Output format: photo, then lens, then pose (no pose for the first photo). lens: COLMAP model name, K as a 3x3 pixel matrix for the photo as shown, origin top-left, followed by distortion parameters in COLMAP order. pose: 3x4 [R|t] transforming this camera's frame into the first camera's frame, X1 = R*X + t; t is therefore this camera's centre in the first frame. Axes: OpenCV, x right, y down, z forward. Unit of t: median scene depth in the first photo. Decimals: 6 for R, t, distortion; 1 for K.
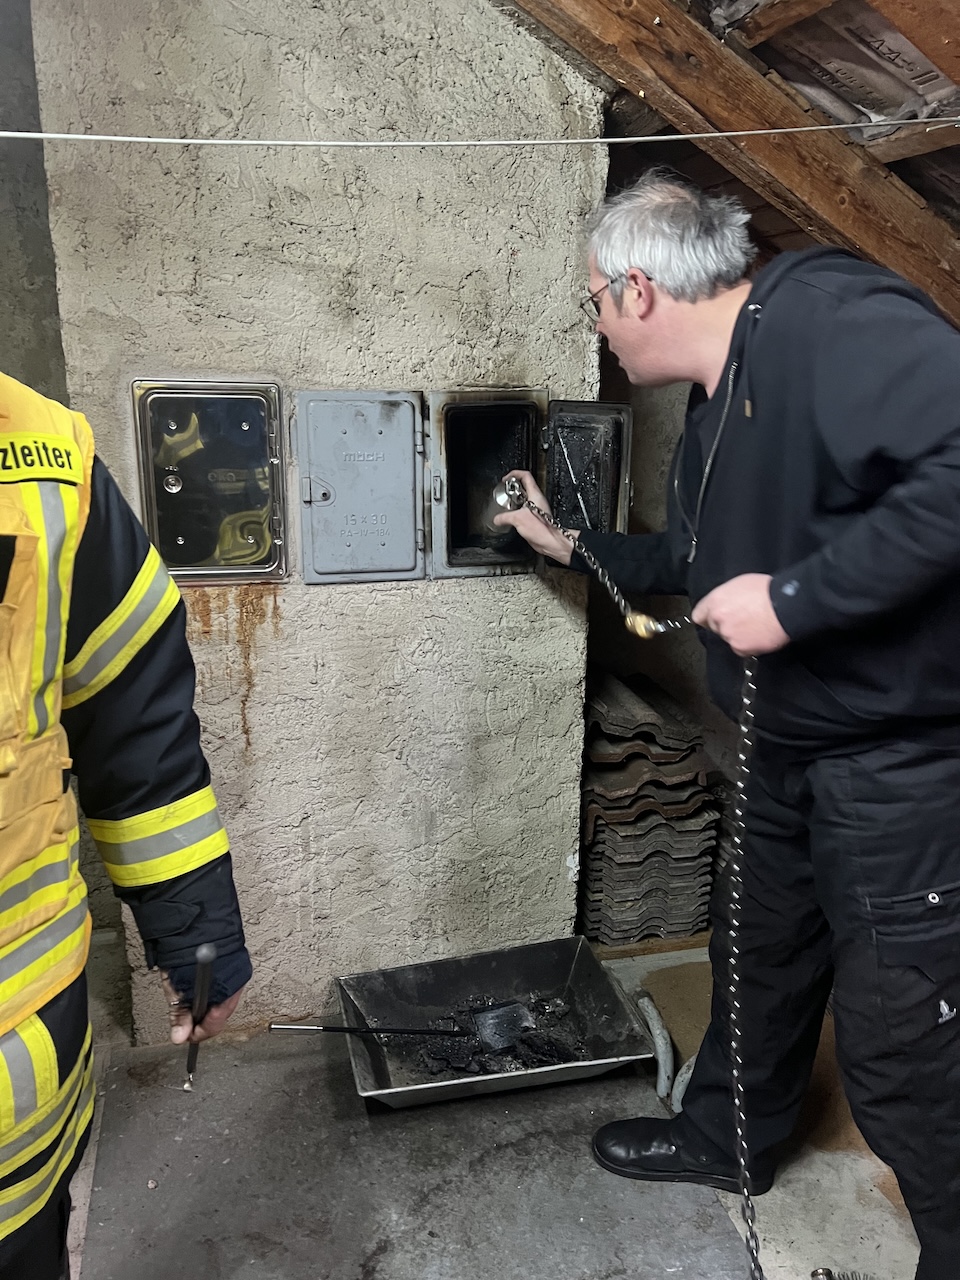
lens RADIAL K [[939.4, 0, 476.6], [0, 939.4, 635.8], [0, 0, 1]] dist [-0.001168, -0.007136]
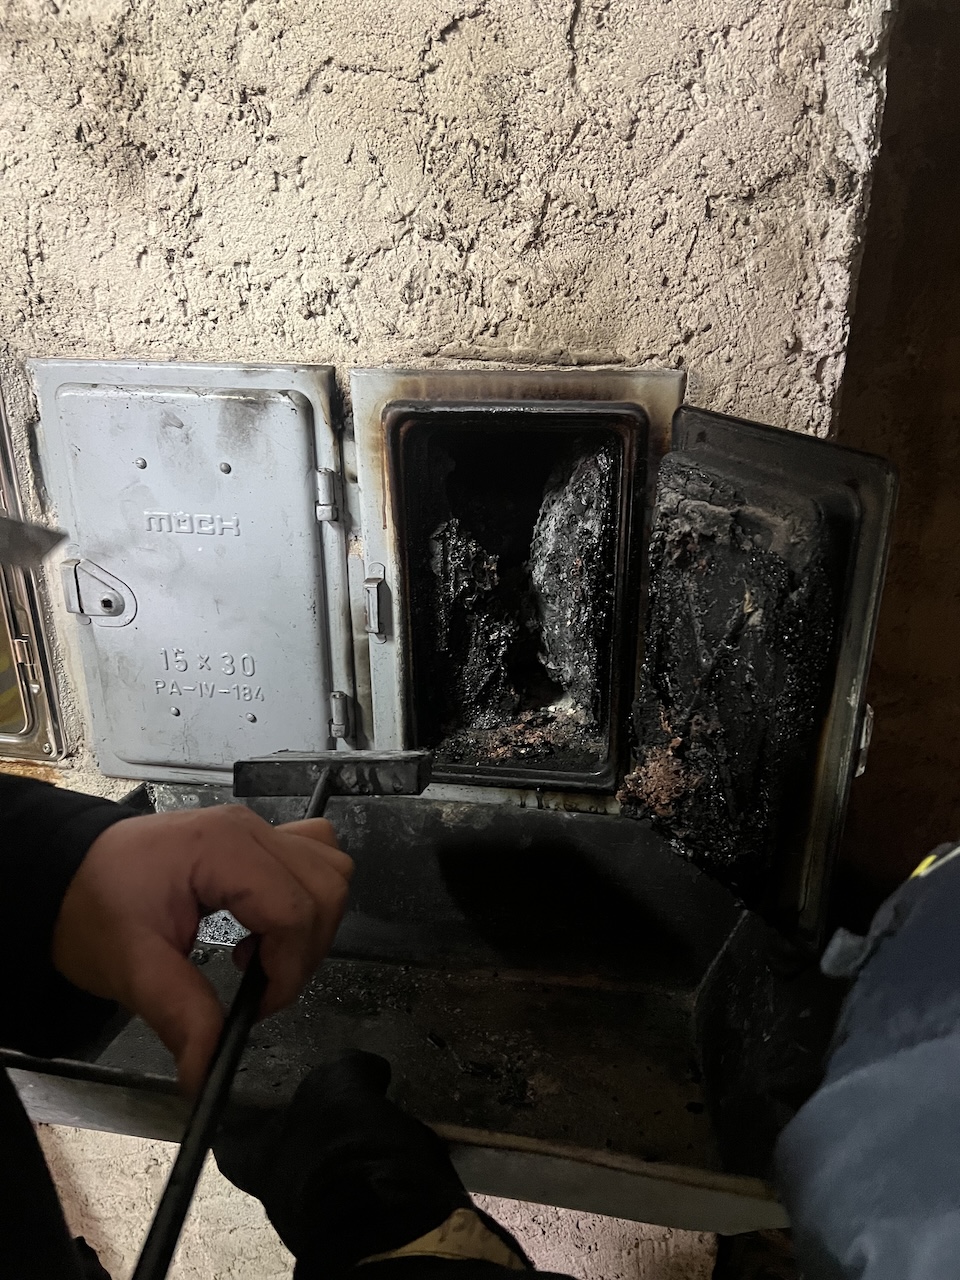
lens RADIAL K [[939.4, 0, 476.6], [0, 939.4, 635.8], [0, 0, 1]] dist [-0.001168, -0.007136]
pose [[0.925293, 0.145086, -0.350403, 0.147397], [-0.105301, 0.985887, 0.130148, -0.208311], [0.364340, -0.083527, 0.927513, 0.655608]]
